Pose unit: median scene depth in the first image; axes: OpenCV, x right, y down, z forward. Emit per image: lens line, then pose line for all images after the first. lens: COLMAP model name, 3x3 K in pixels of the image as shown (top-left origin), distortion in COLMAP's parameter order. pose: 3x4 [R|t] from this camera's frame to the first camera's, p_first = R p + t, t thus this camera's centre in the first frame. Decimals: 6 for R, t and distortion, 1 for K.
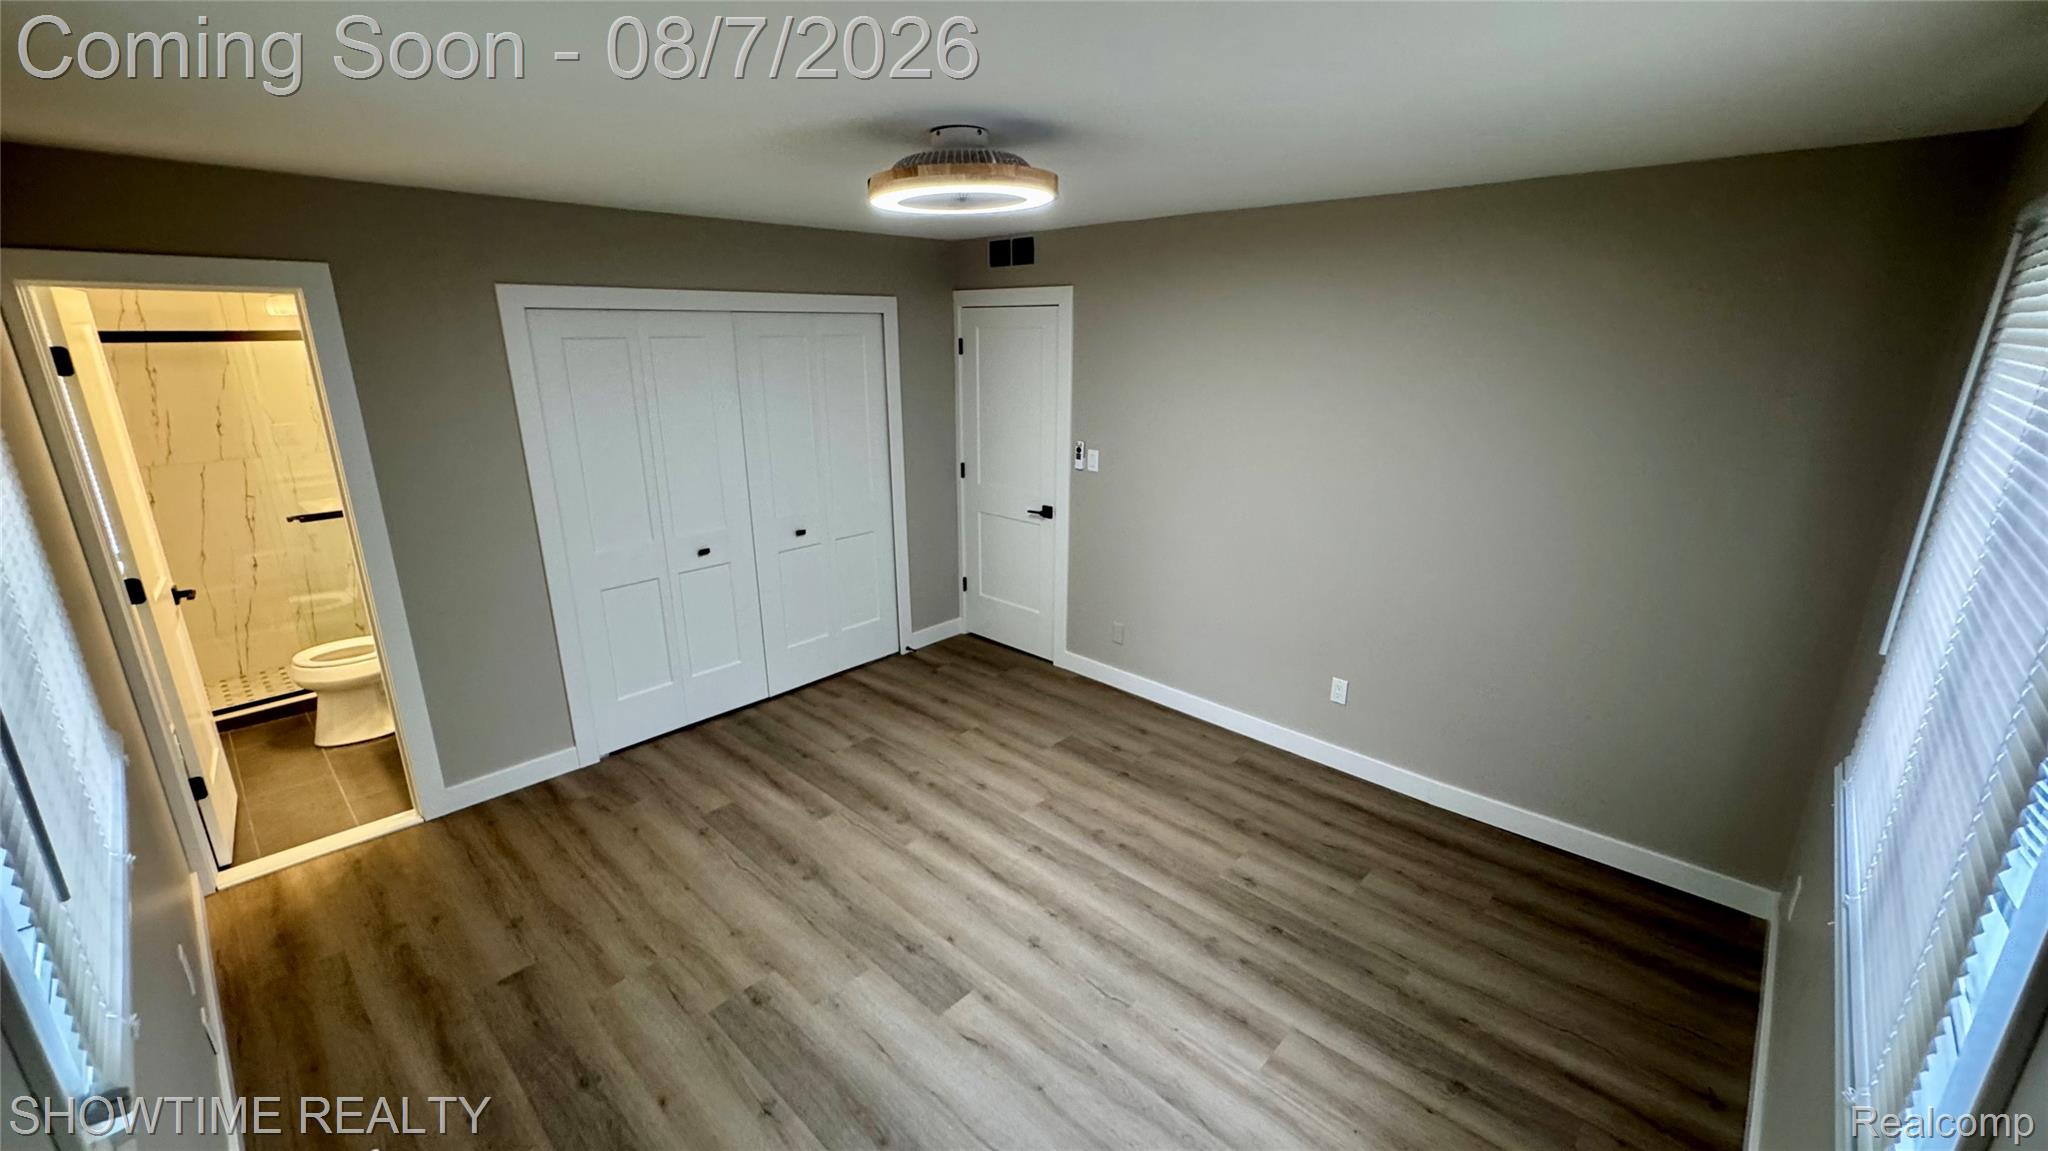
lens RADIAL K [[822.2, 0, 1024.0], [0, 822.2, 575.5], [0, 0, 1]] dist [-0.002590, -0.000356]
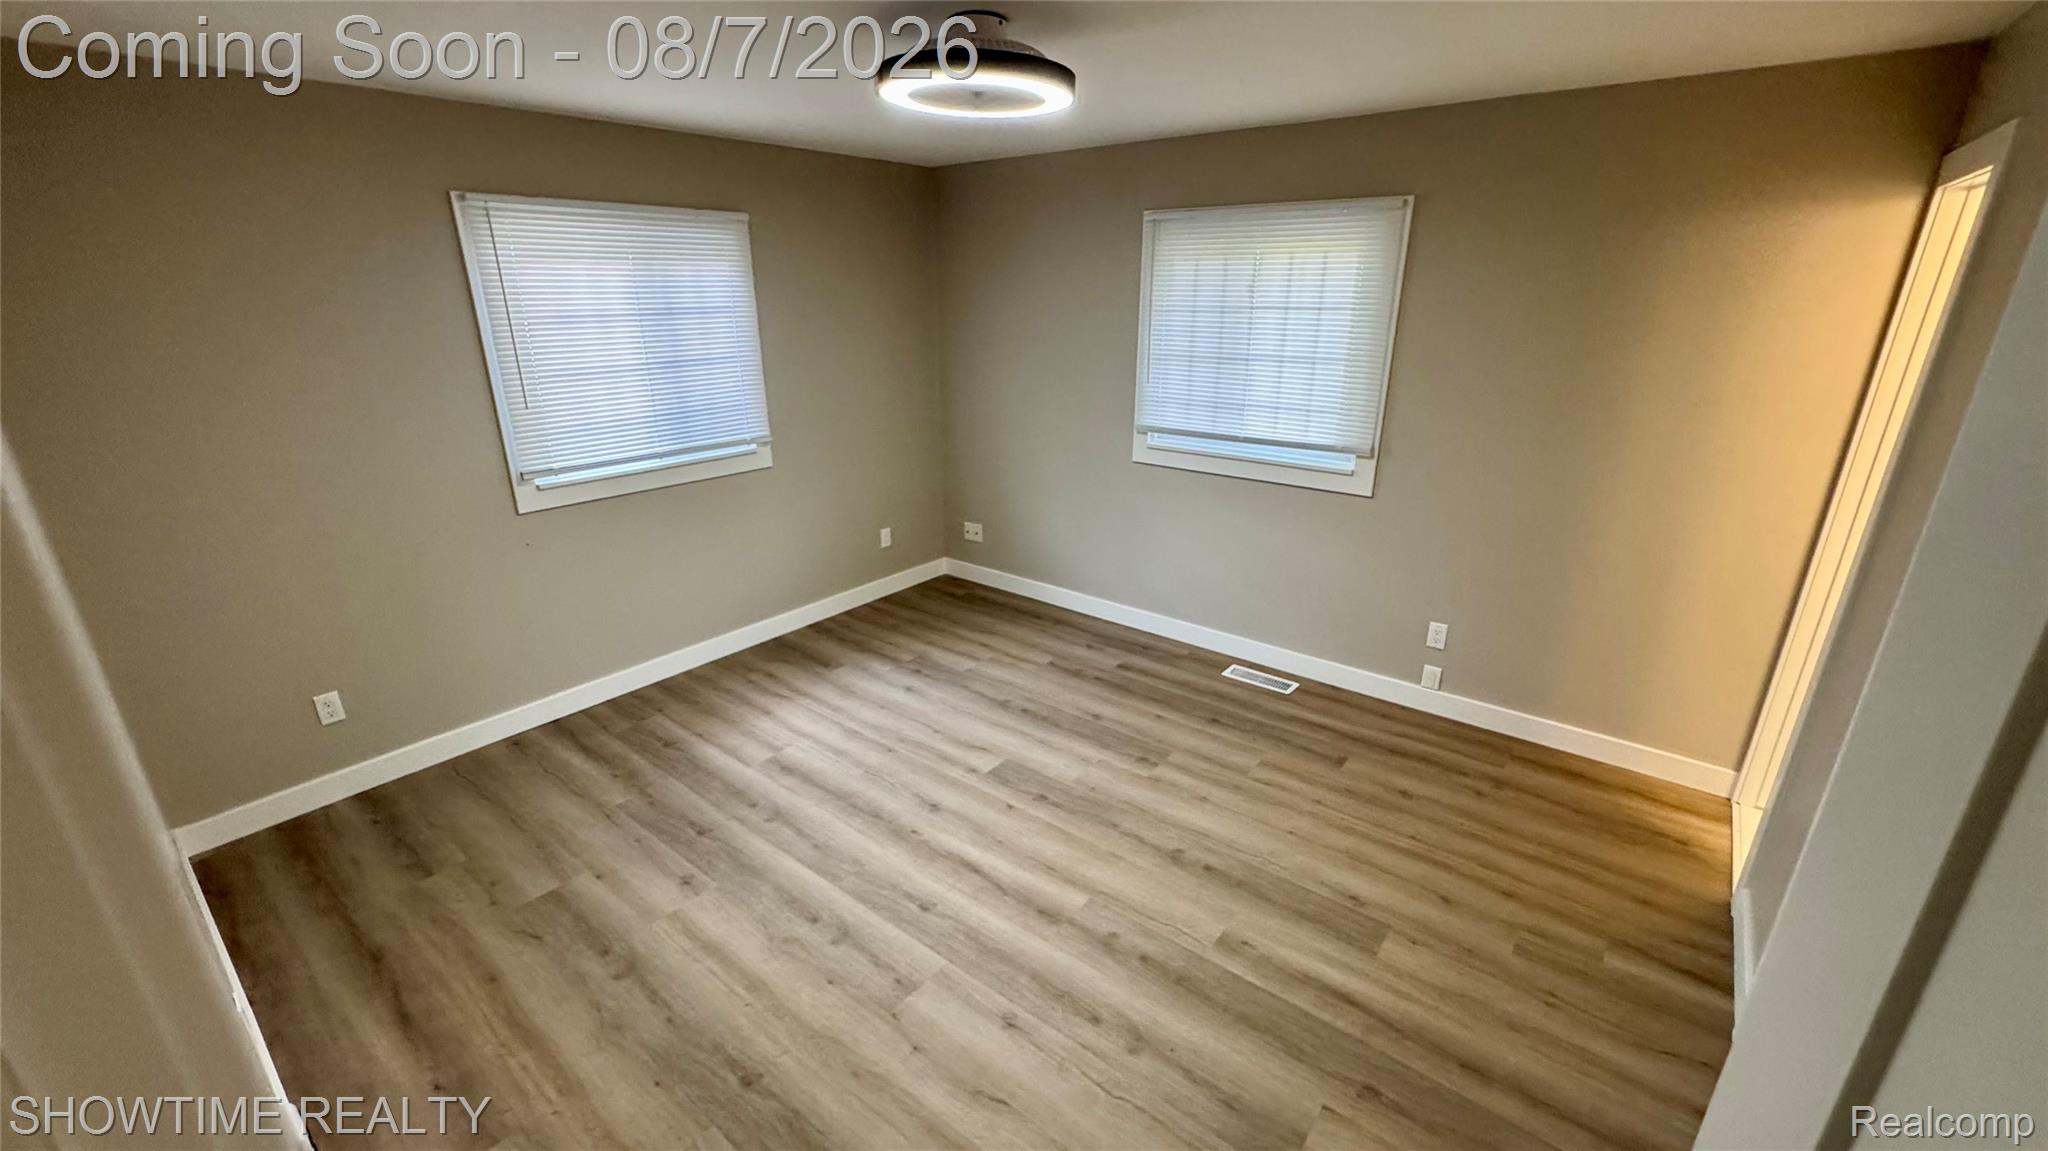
lens RADIAL K [[822.2, 0, 1024.0], [0, 822.2, 575.5], [0, 0, 1]] dist [-0.002590, -0.000356]
pose [[-0.997106, 0.028046, -0.070664, -0.035130], [-0.019166, 0.806724, 0.590617, -0.430574], [0.073571, 0.590262, -0.803852, 1.575596]]
